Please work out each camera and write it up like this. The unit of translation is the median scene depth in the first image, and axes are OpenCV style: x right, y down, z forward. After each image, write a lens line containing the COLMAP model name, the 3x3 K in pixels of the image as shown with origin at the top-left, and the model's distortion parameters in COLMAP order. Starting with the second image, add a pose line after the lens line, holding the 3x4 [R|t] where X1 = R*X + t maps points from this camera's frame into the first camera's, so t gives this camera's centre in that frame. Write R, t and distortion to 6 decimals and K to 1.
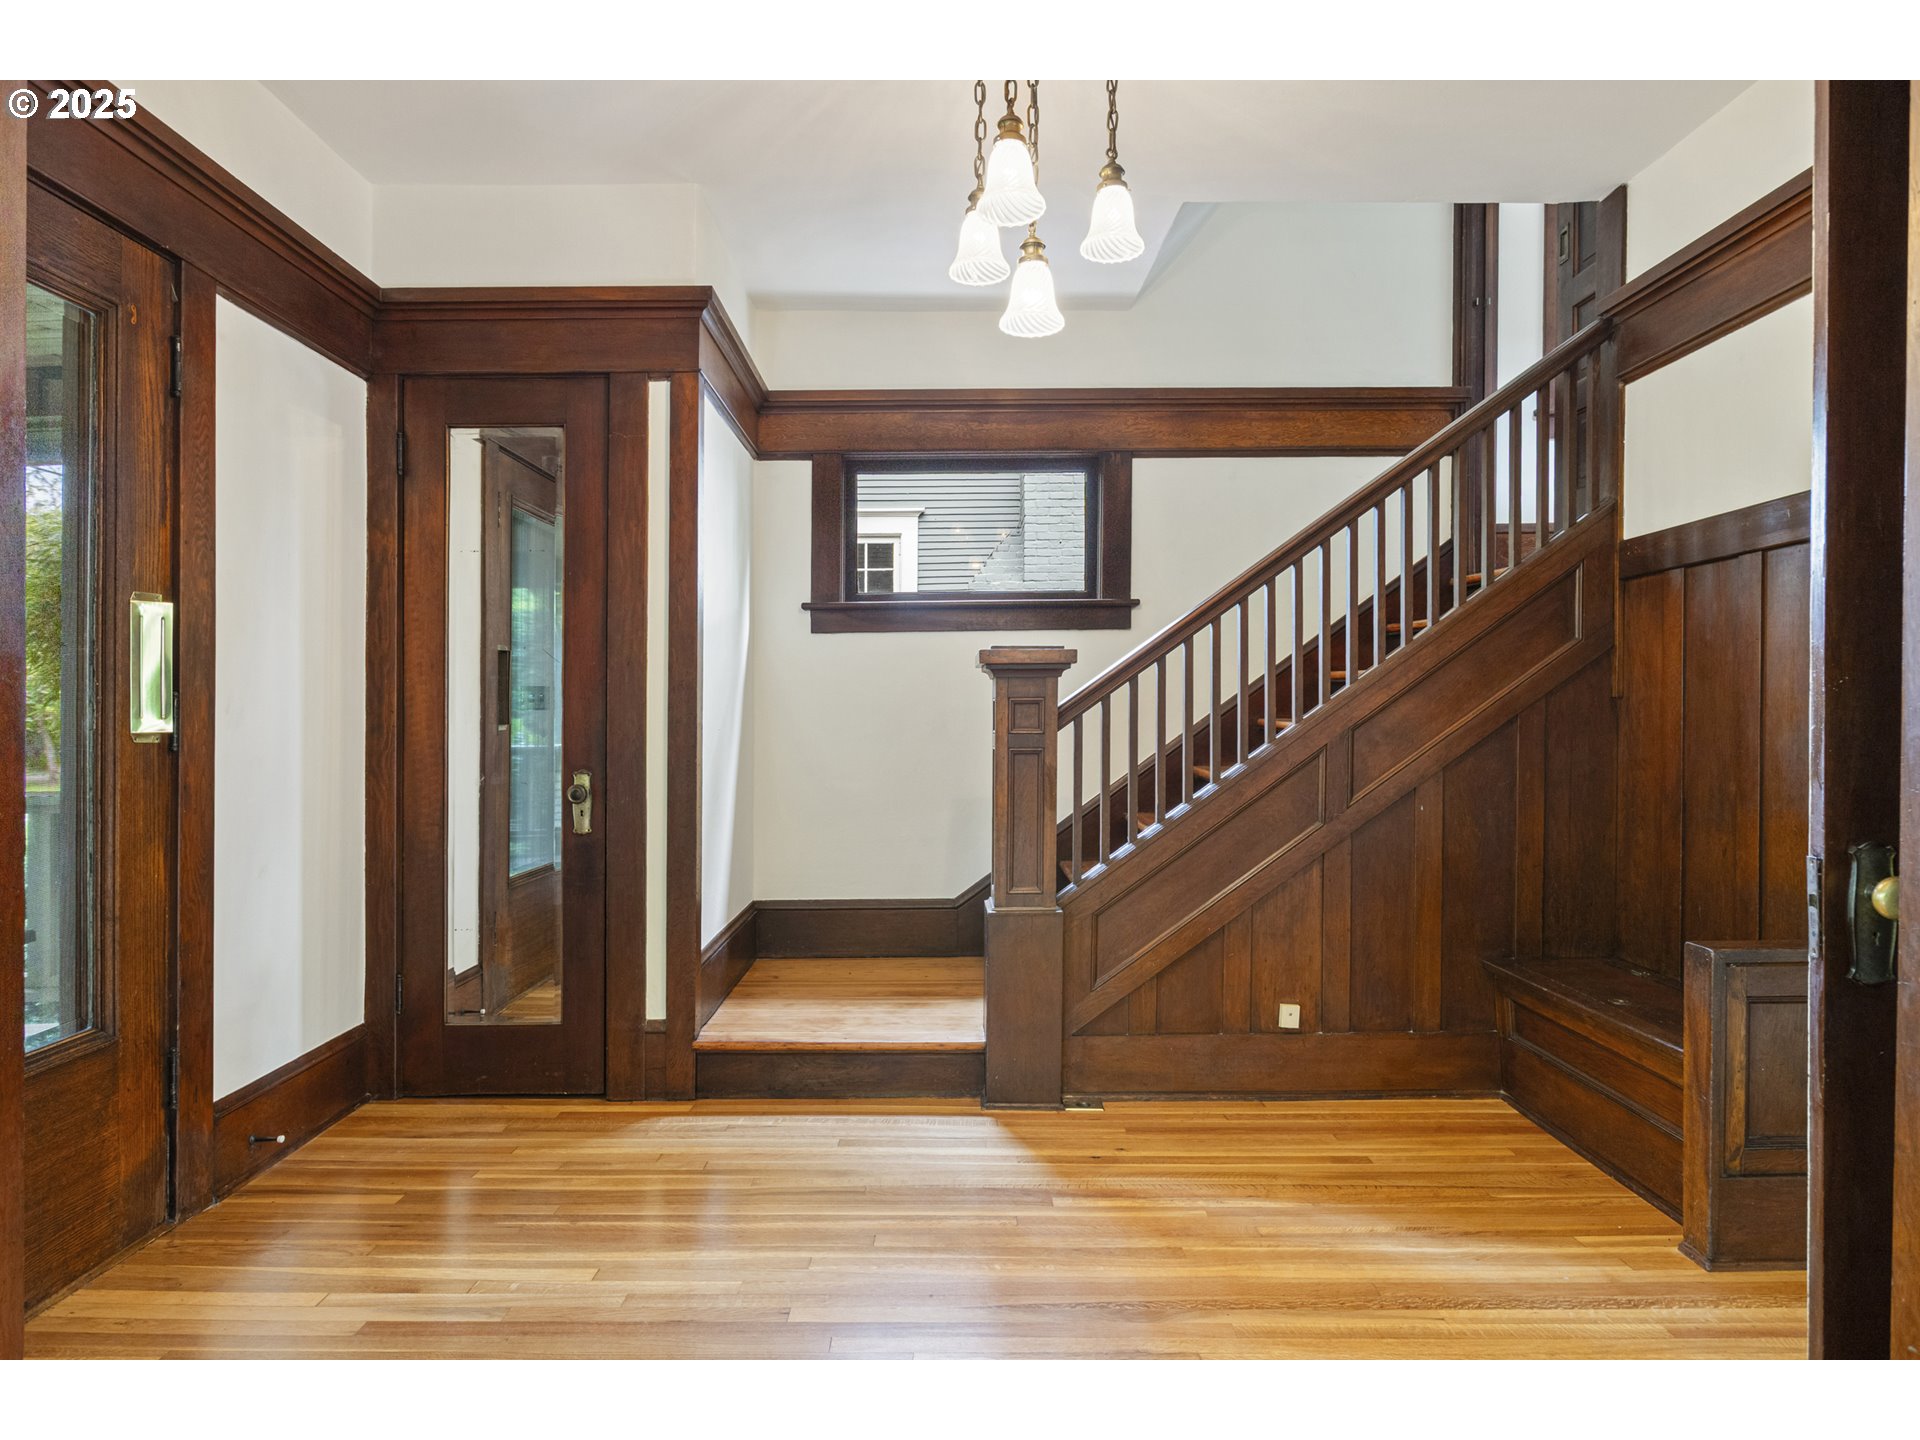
lens RADIAL K [[1136.0, 0, 954.1], [0, 1136.0, 719.6], [0, 0, 1]] dist [-0.006076, 0.001090]
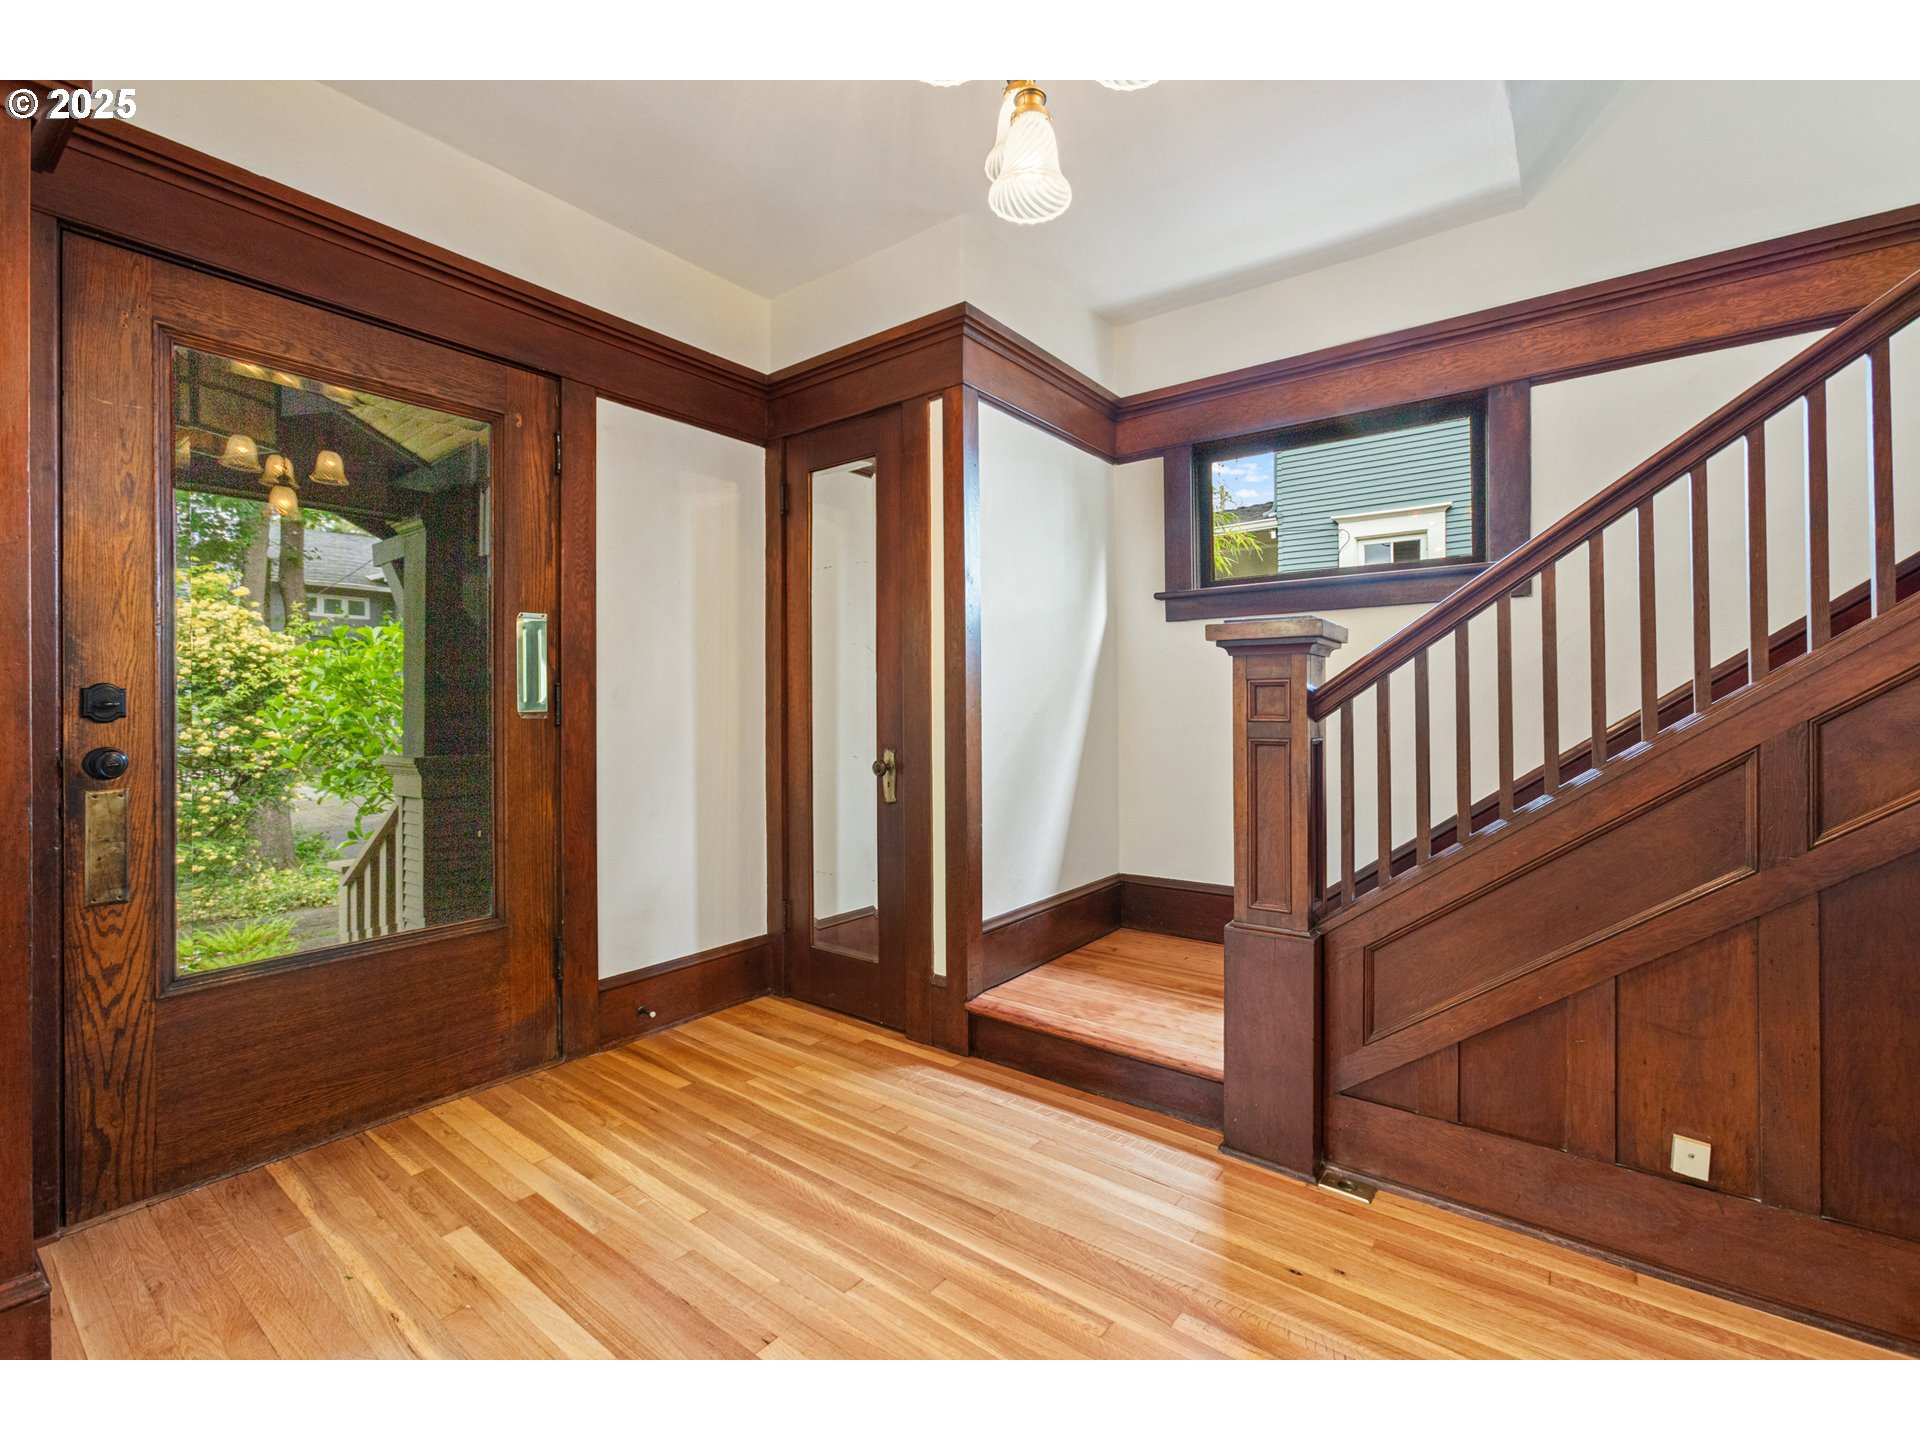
lens RADIAL K [[855.3, 0, 955.3], [0, 855.3, 689.7], [0, 0, 1]] dist [-0.023224, 0.012951]
pose [[0.790895, -0.007805, -0.611902, 0.265395], [-0.003593, 0.999842, -0.017398, 0.000592], [0.611941, 0.015959, 0.790742, 0.353791]]
